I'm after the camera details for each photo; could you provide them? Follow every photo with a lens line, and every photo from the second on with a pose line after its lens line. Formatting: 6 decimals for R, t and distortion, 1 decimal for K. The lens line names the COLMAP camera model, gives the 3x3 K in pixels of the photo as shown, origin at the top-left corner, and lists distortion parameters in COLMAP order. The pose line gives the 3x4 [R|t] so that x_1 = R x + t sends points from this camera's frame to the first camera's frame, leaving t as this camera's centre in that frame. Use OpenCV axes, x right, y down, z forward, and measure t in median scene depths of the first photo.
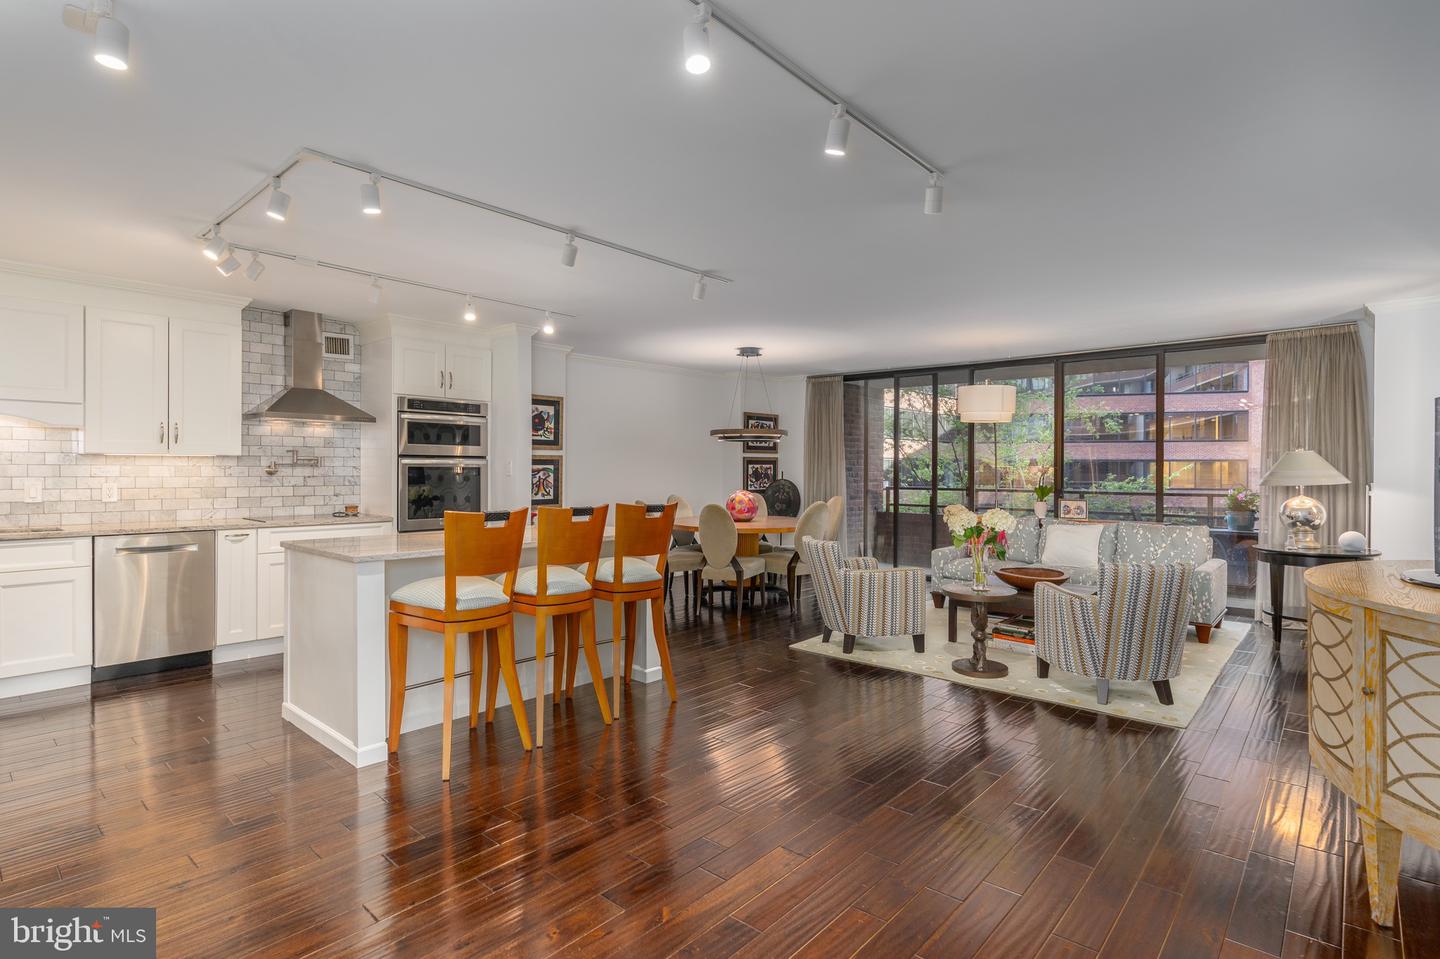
lens RADIAL K [[720.9, 0, 720.0], [0, 720.9, 479.5], [0, 0, 1]] dist [0.000027, -0.000007]
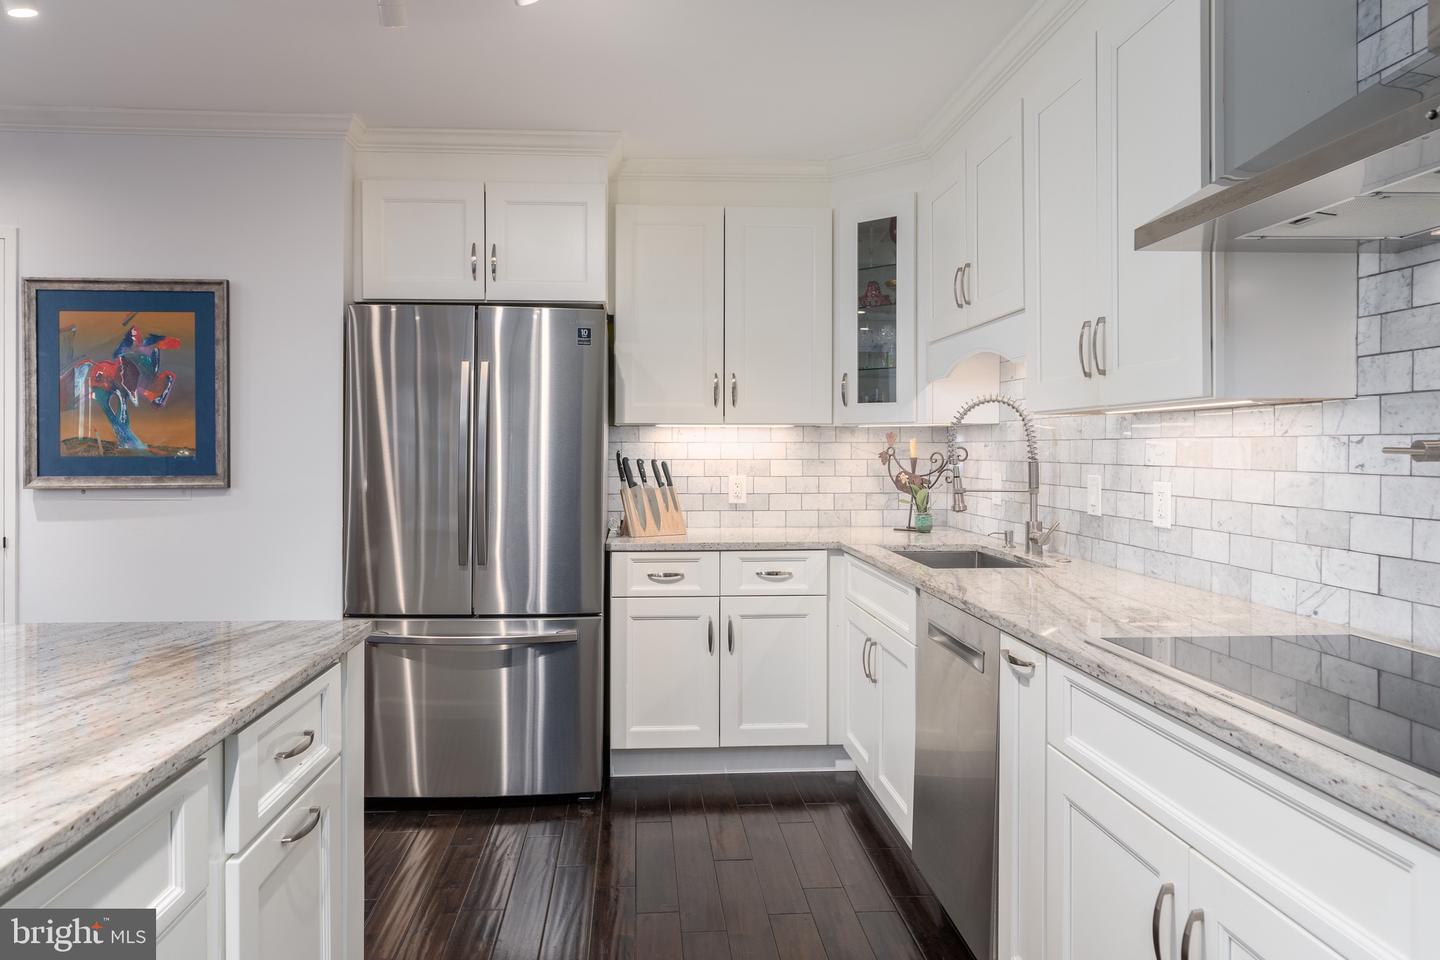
lens RADIAL K [[922.9, 0, 720.0], [0, 922.9, 480.0], [0, 0, 1]] dist [-0.000619, -0.000206]
pose [[-0.693203, 0.025385, -0.720296, -0.284525], [-0.005186, 0.999178, 0.040205, -0.015380], [0.720724, 0.031606, -0.692501, 1.139609]]
